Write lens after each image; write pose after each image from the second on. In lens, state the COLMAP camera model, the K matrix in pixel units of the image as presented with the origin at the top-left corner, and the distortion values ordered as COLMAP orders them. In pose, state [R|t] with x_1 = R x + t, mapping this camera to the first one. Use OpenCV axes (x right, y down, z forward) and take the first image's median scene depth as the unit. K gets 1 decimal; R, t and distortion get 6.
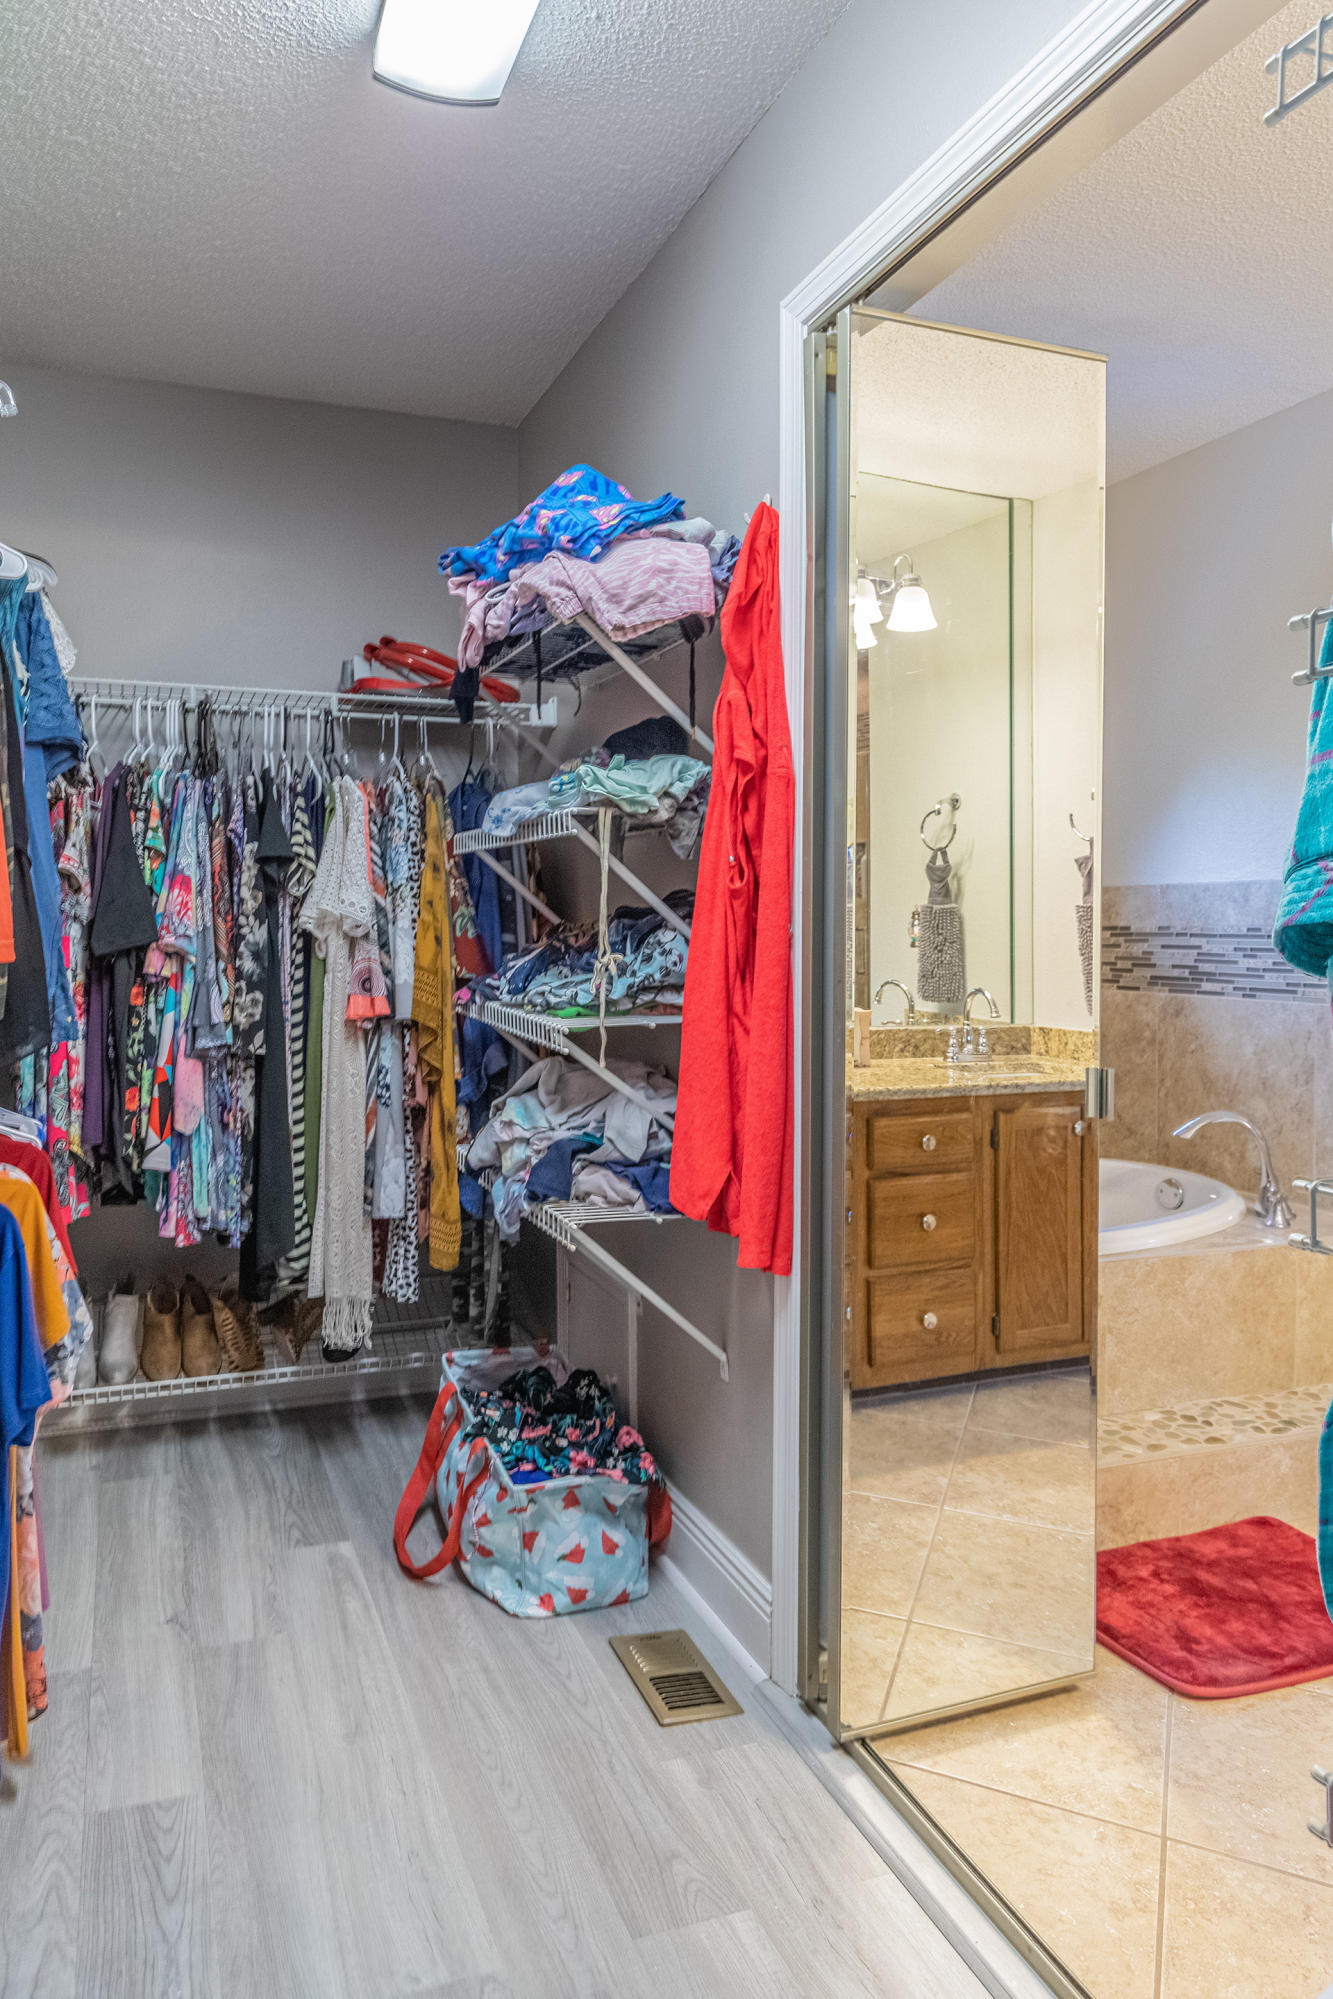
lens RADIAL K [[1323.6, 0, 658.7], [0, 1323.6, 972.5], [0, 0, 1]] dist [0.006605, 0.001354]
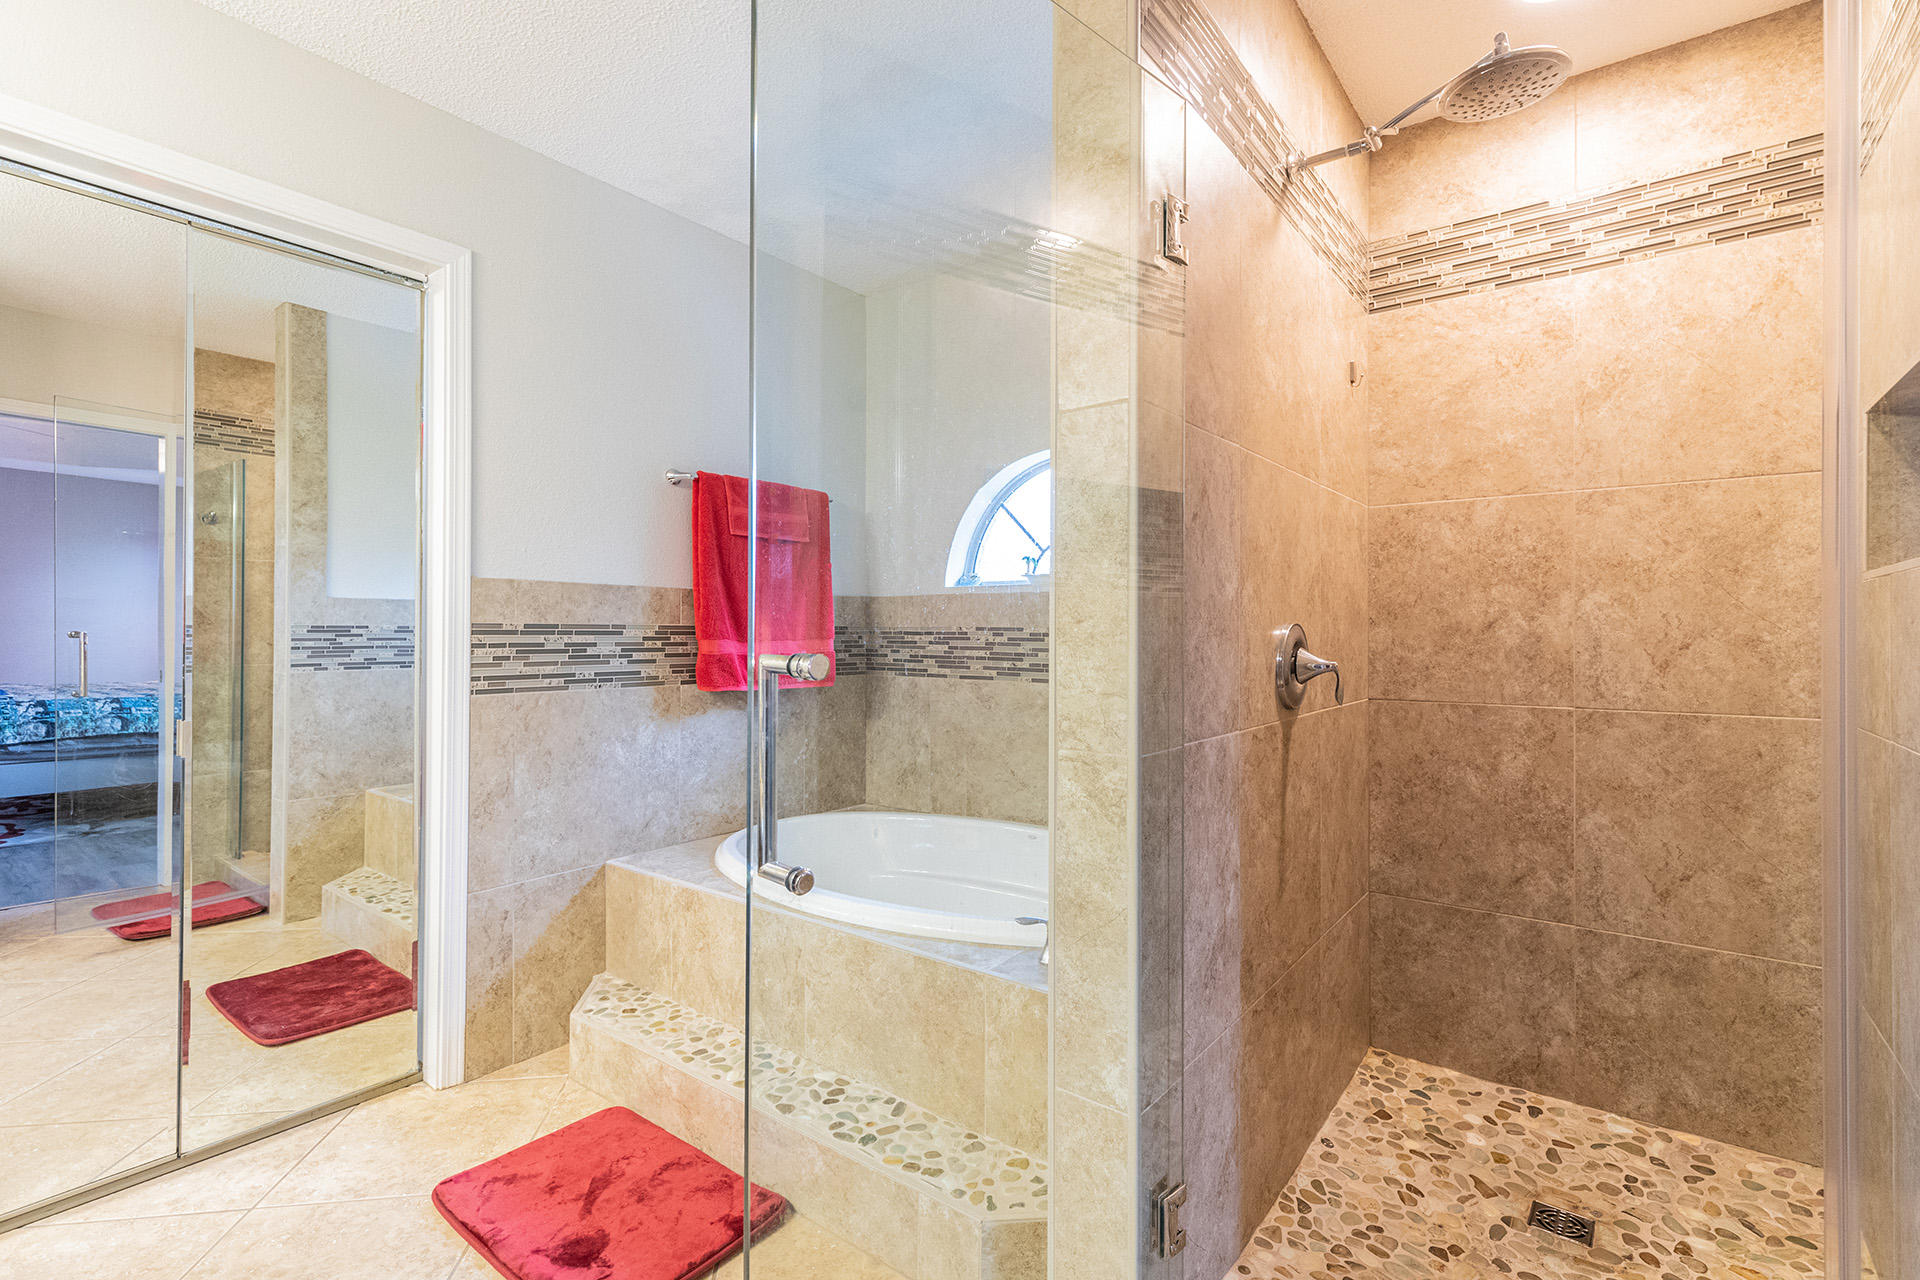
lens RADIAL K [[905.0, 0, 960.0], [0, 905.0, 640.0], [0, 0, 1]] dist [0.000784, 0.000112]
pose [[0.531872, 0.009912, -0.846767, 0.887413], [-0.035213, 0.999325, -0.010421, -0.014171], [0.846092, 0.035360, 0.531863, 0.581013]]
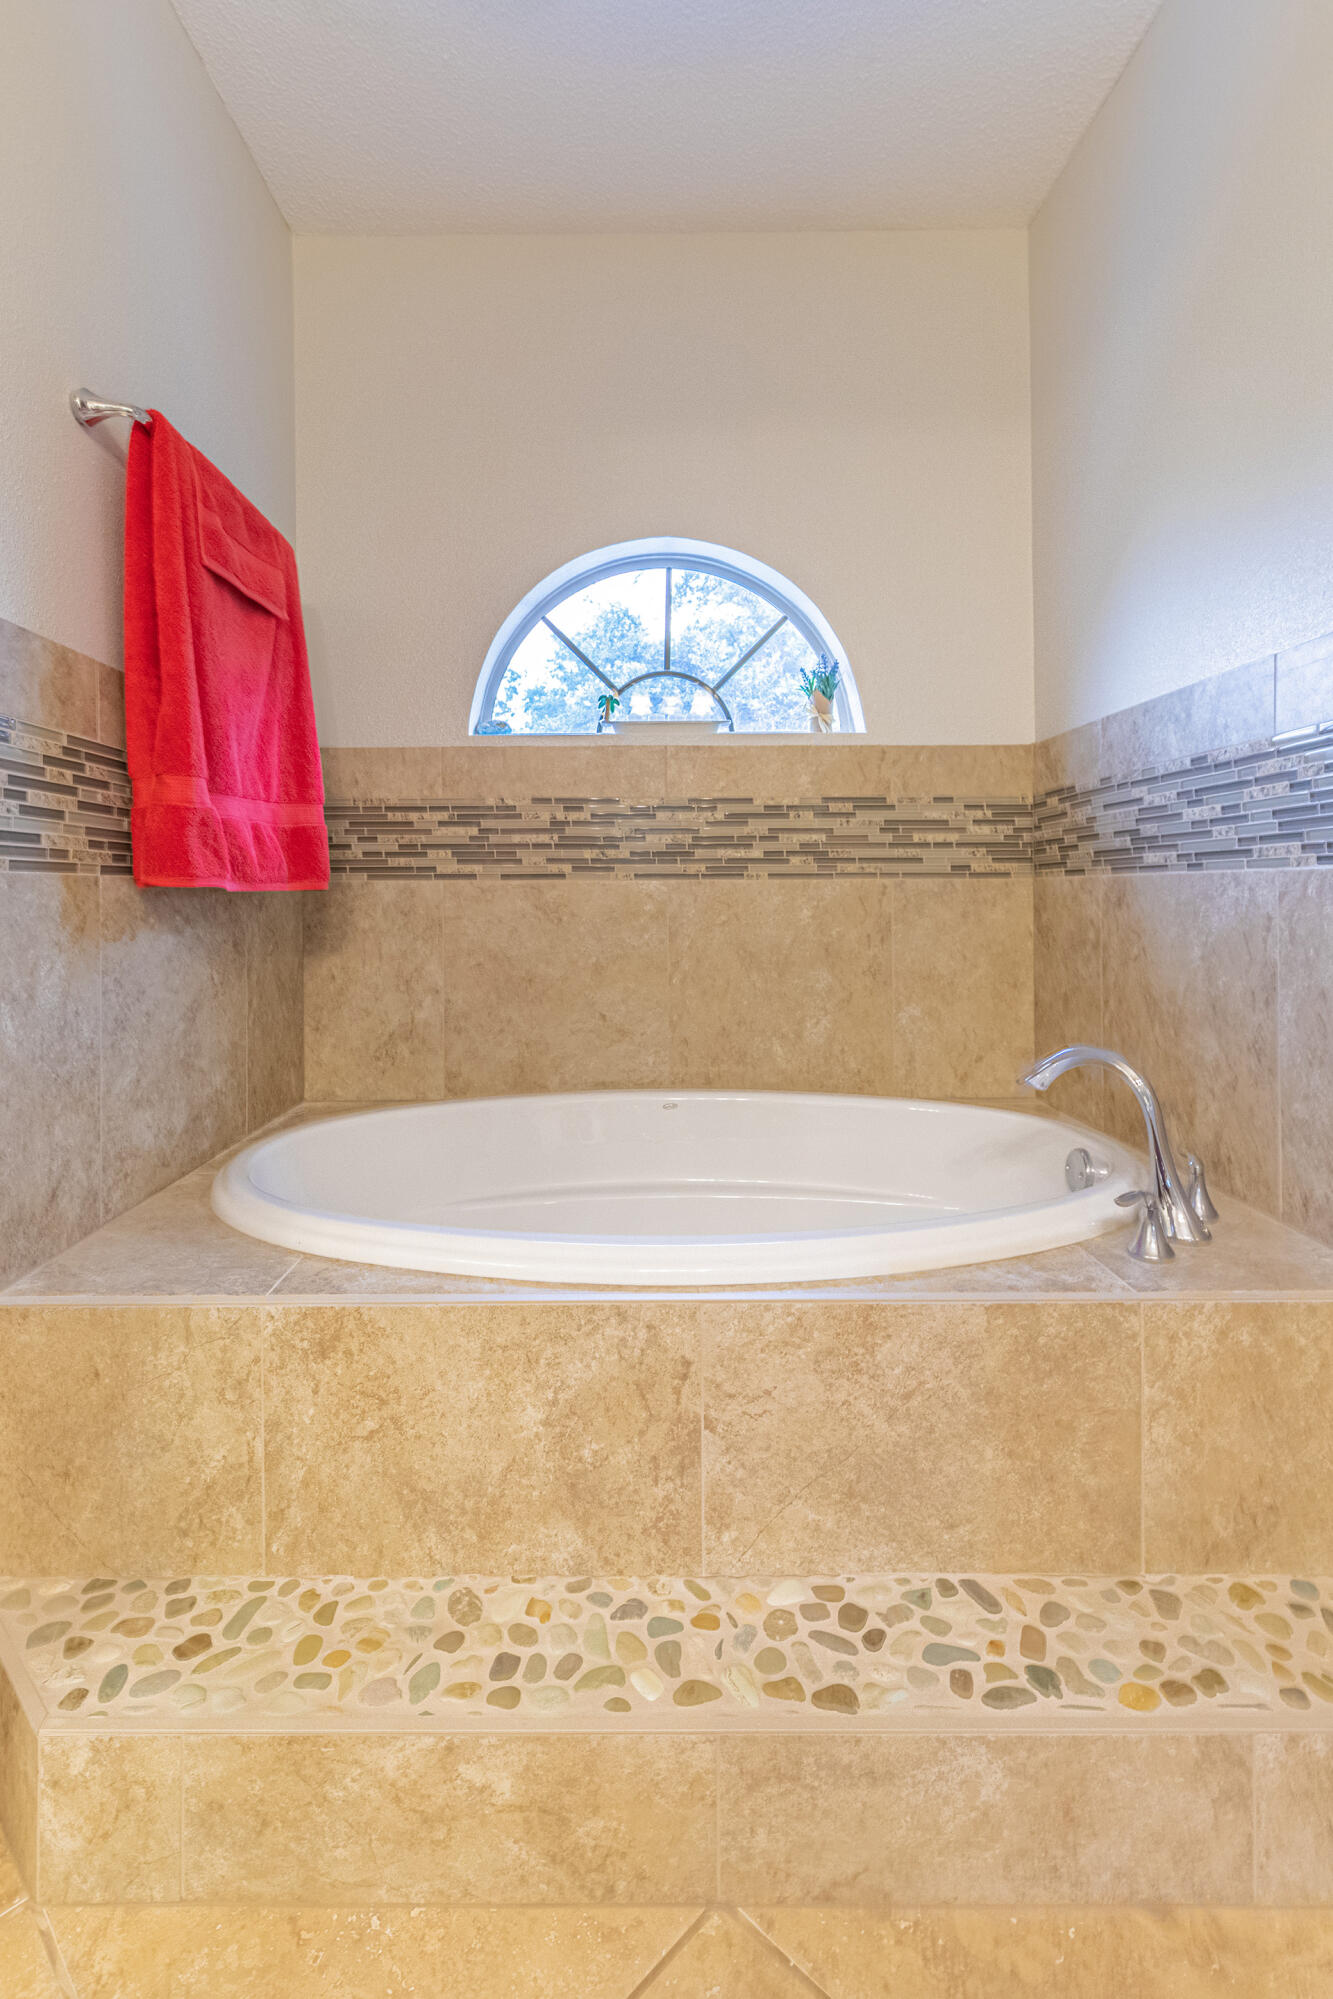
lens RADIAL K [[1001.3, 0, 664.1], [0, 1001.3, 899.2], [0, 0, 1]] dist [-0.000821, -0.001916]
pose [[0.938481, -0.005223, -0.345292, 0.394974], [-0.004347, 0.999628, -0.026937, 0.049902], [0.345304, 0.026781, 0.938109, 0.496211]]
